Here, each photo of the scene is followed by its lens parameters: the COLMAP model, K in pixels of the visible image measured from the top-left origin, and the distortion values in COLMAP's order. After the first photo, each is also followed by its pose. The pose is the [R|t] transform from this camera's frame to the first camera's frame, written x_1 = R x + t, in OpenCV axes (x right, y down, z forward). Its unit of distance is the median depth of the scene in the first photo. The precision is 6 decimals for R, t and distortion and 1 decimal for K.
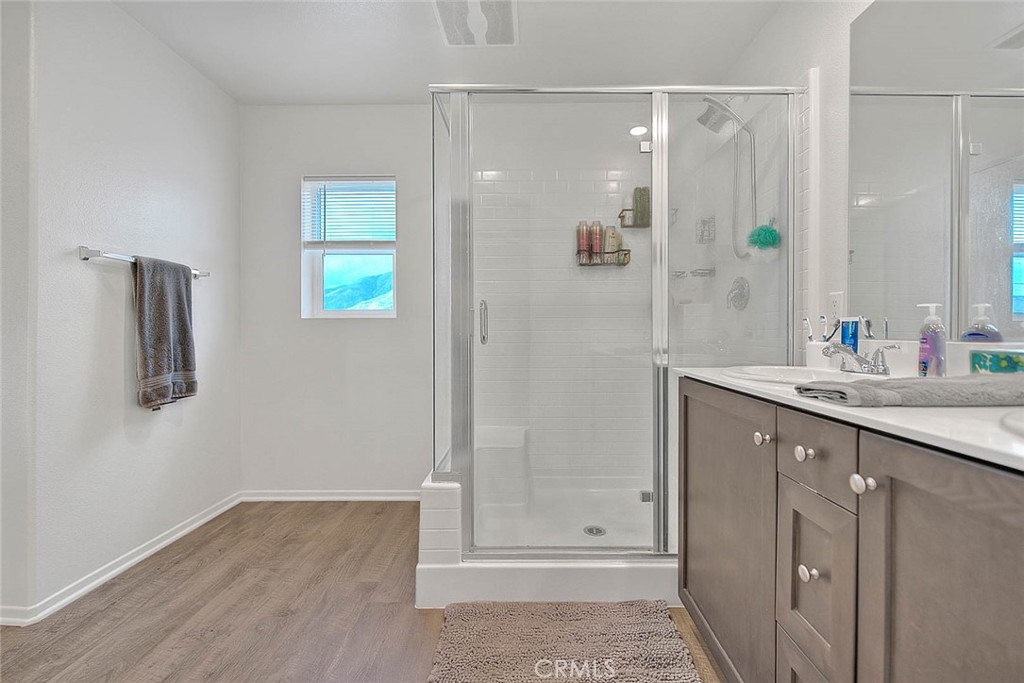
lens RADIAL K [[446.7, 0, 574.5], [0, 446.7, 328.2], [0, 0, 1]] dist [-0.001319, -0.000374]
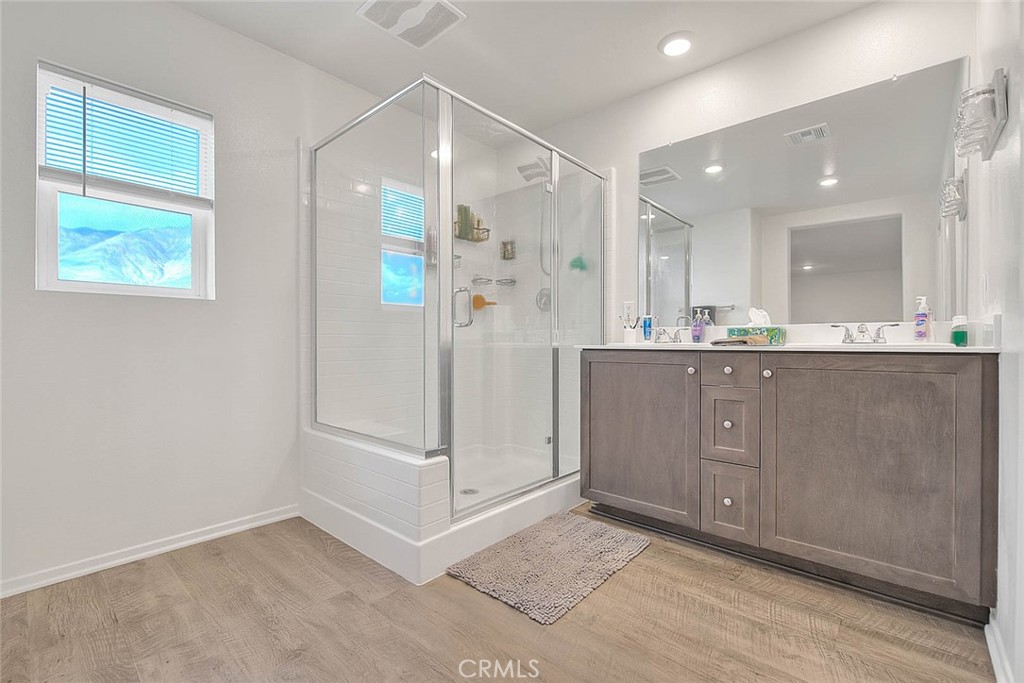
lens RADIAL K [[438.1, 0, 514.2], [0, 438.1, 342.2], [0, 0, 1]] dist [-0.001426, -0.000637]
pose [[0.671242, -0.001152, 0.741238, -0.917619], [-0.000242, 0.999998, 0.001773, 0.070150], [-0.741239, -0.001370, 0.671240, 0.167462]]
